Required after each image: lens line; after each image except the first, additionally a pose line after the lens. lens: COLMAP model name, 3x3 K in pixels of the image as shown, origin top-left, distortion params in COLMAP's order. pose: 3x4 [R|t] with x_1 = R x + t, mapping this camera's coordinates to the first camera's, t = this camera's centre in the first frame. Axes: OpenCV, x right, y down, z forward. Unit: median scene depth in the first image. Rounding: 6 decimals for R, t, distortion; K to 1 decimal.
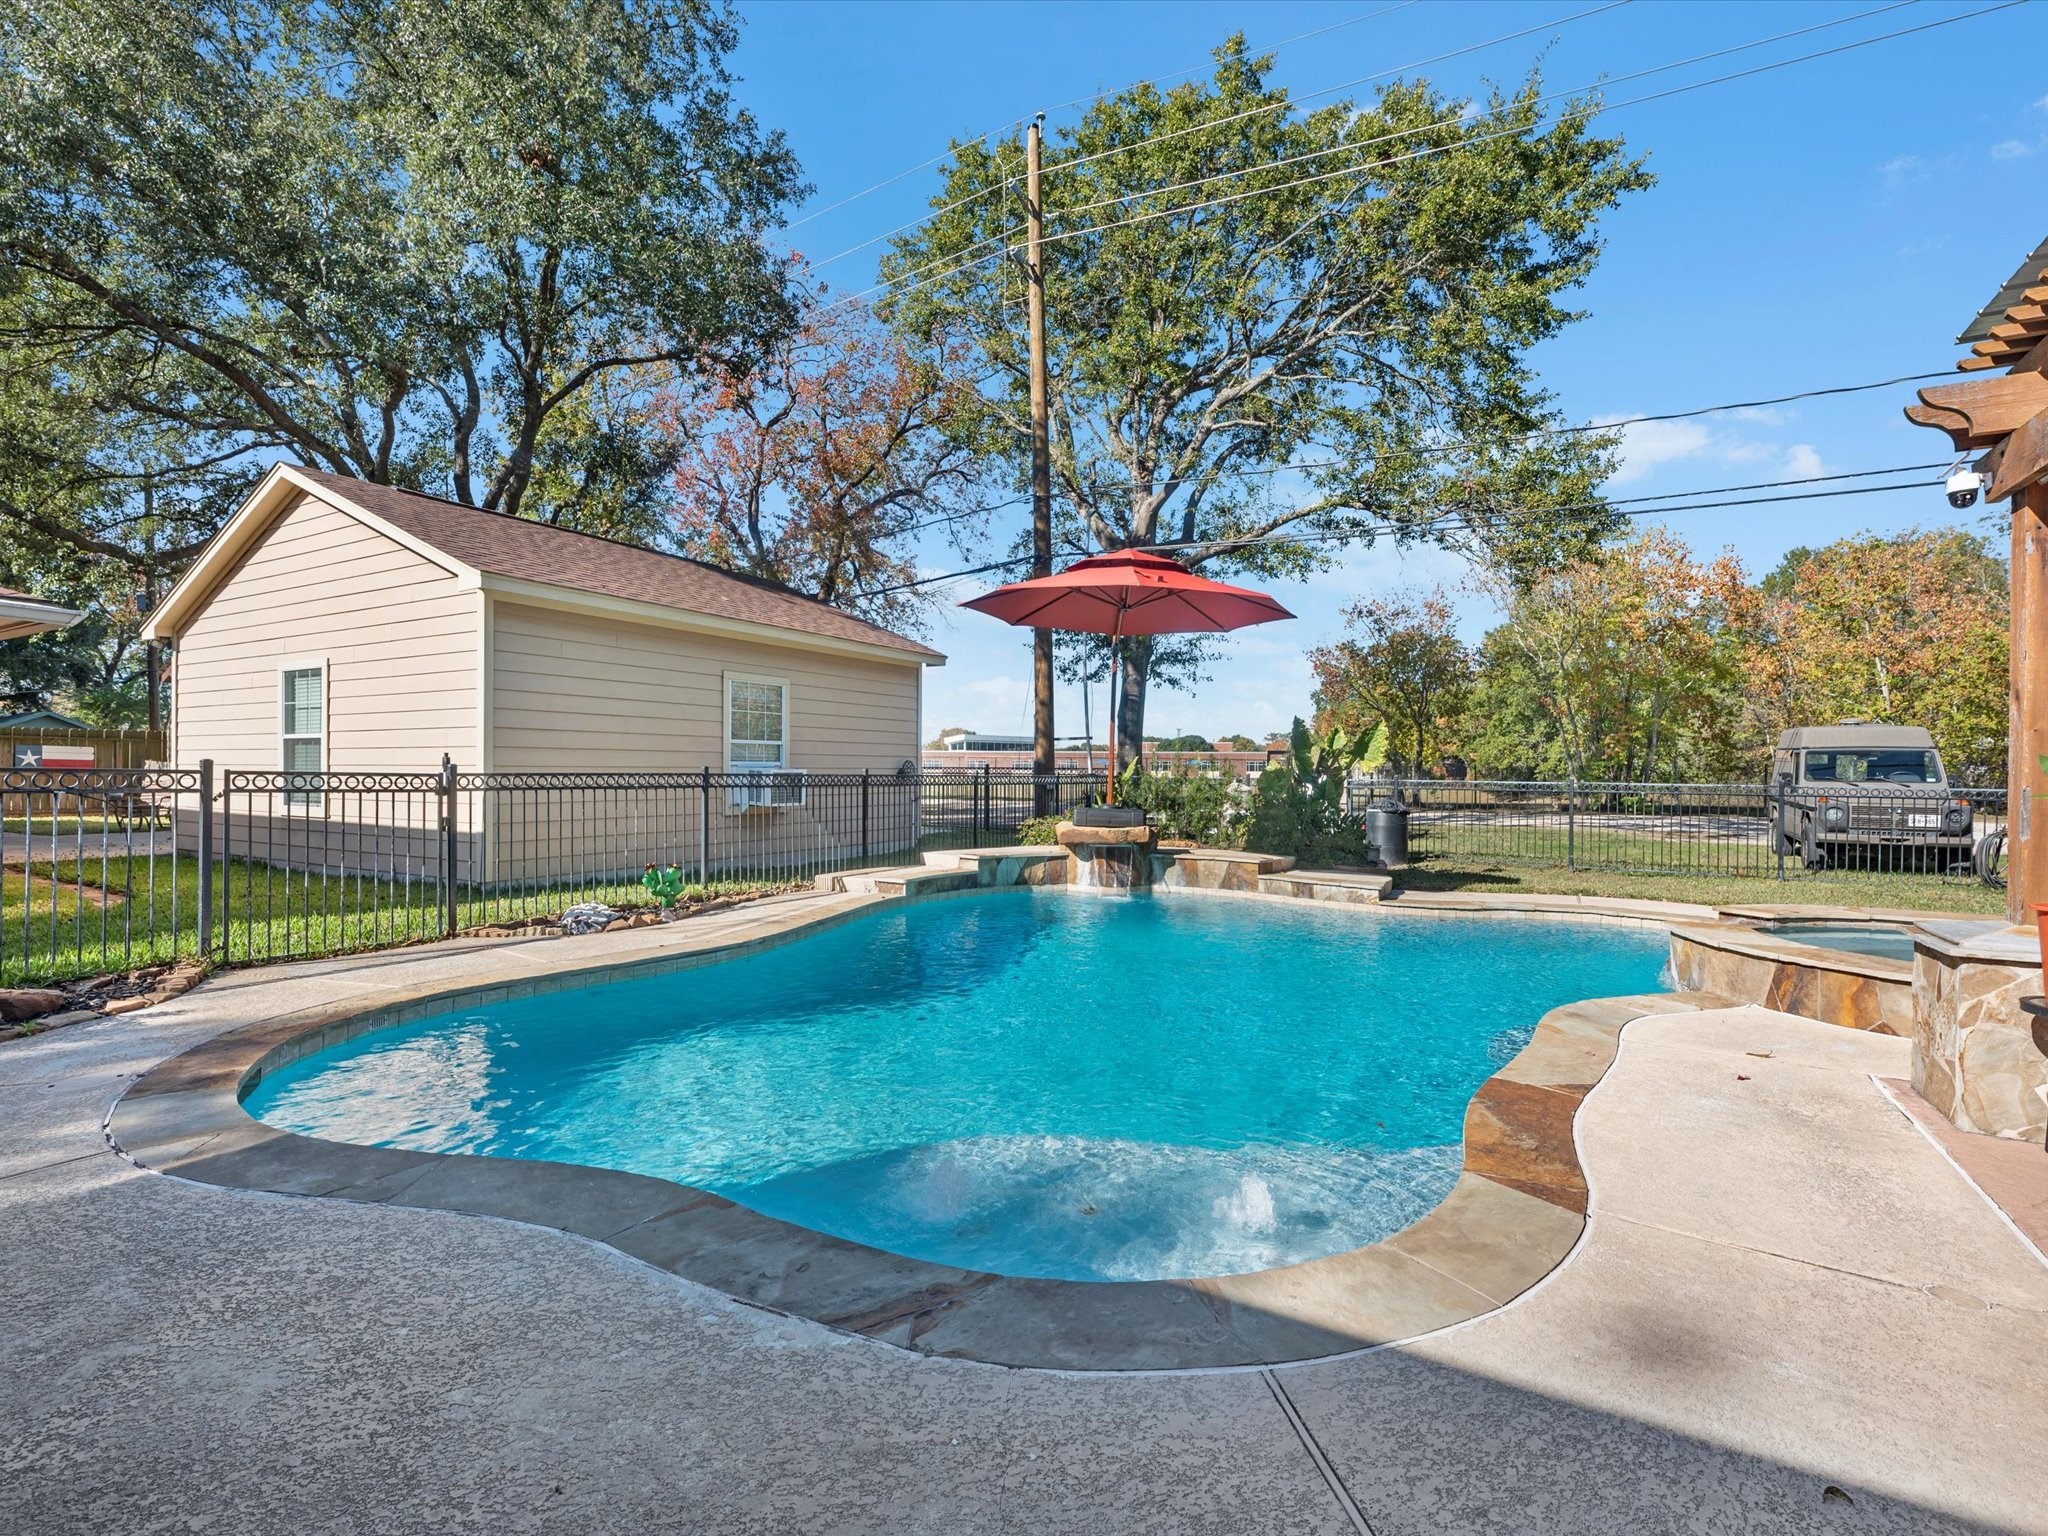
lens RADIAL K [[937.1, 0, 1036.4], [0, 937.1, 768.1], [0, 0, 1]] dist [-0.000775, 0.001137]
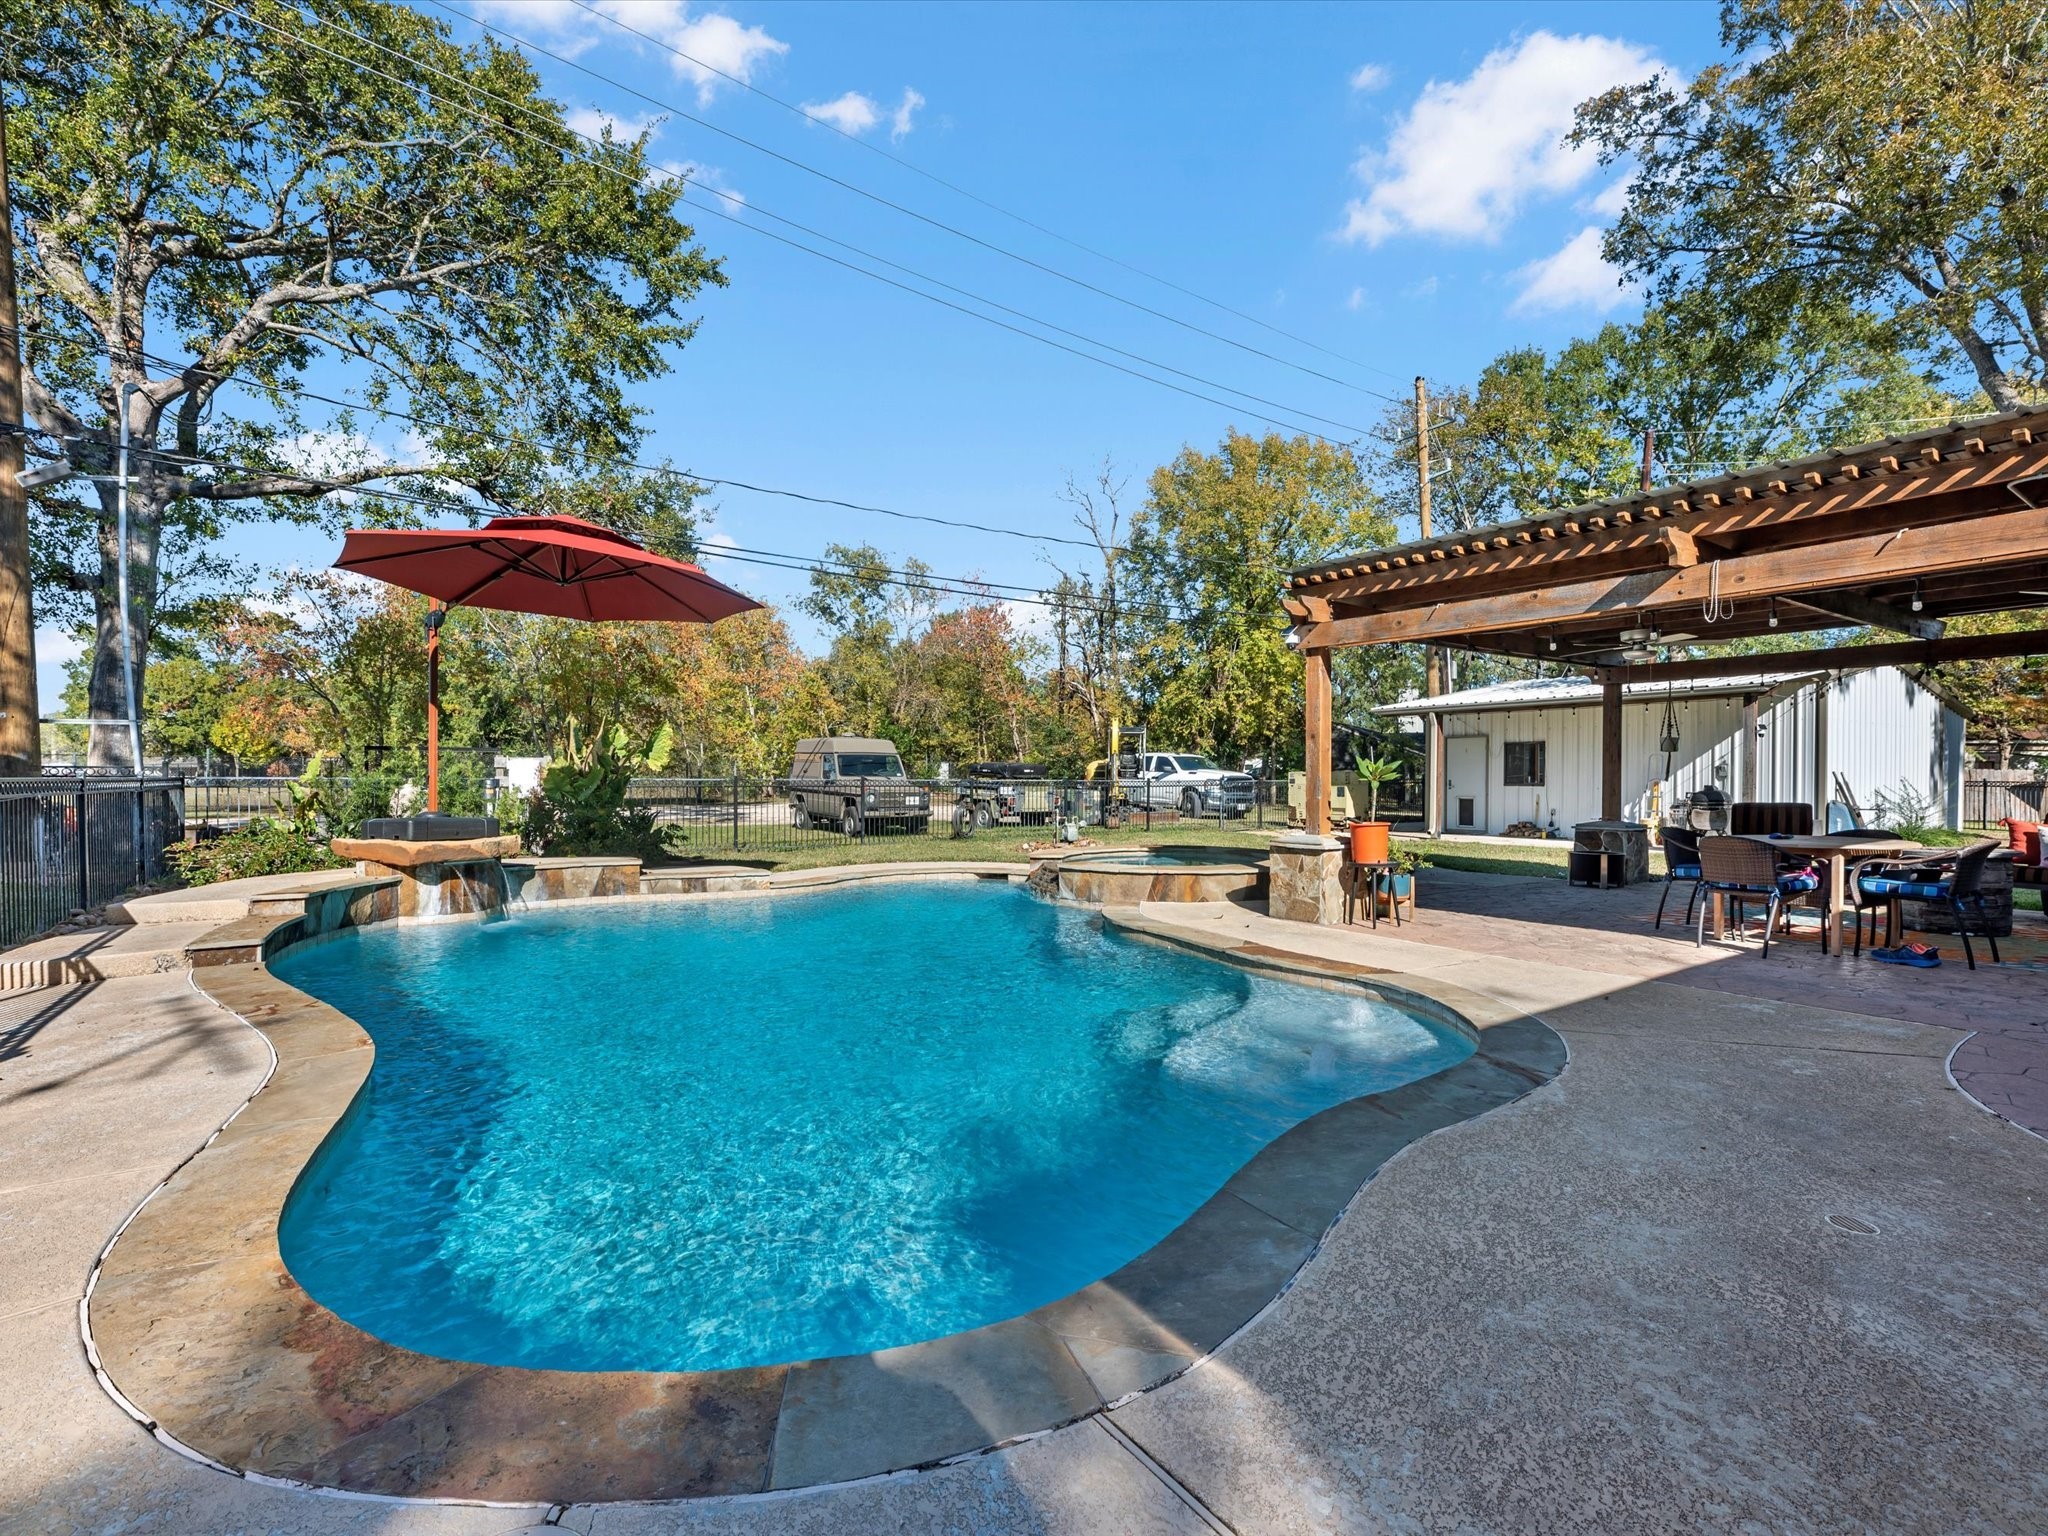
lens RADIAL K [[937.1, 0, 976.7], [0, 937.1, 794.6], [0, 0, 1]] dist [-0.000775, 0.001137]
pose [[0.438646, -0.026716, 0.898263, -0.470890], [-0.000141, 0.999556, 0.029797, -0.000654], [-0.898660, -0.013197, 0.438447, 0.248361]]
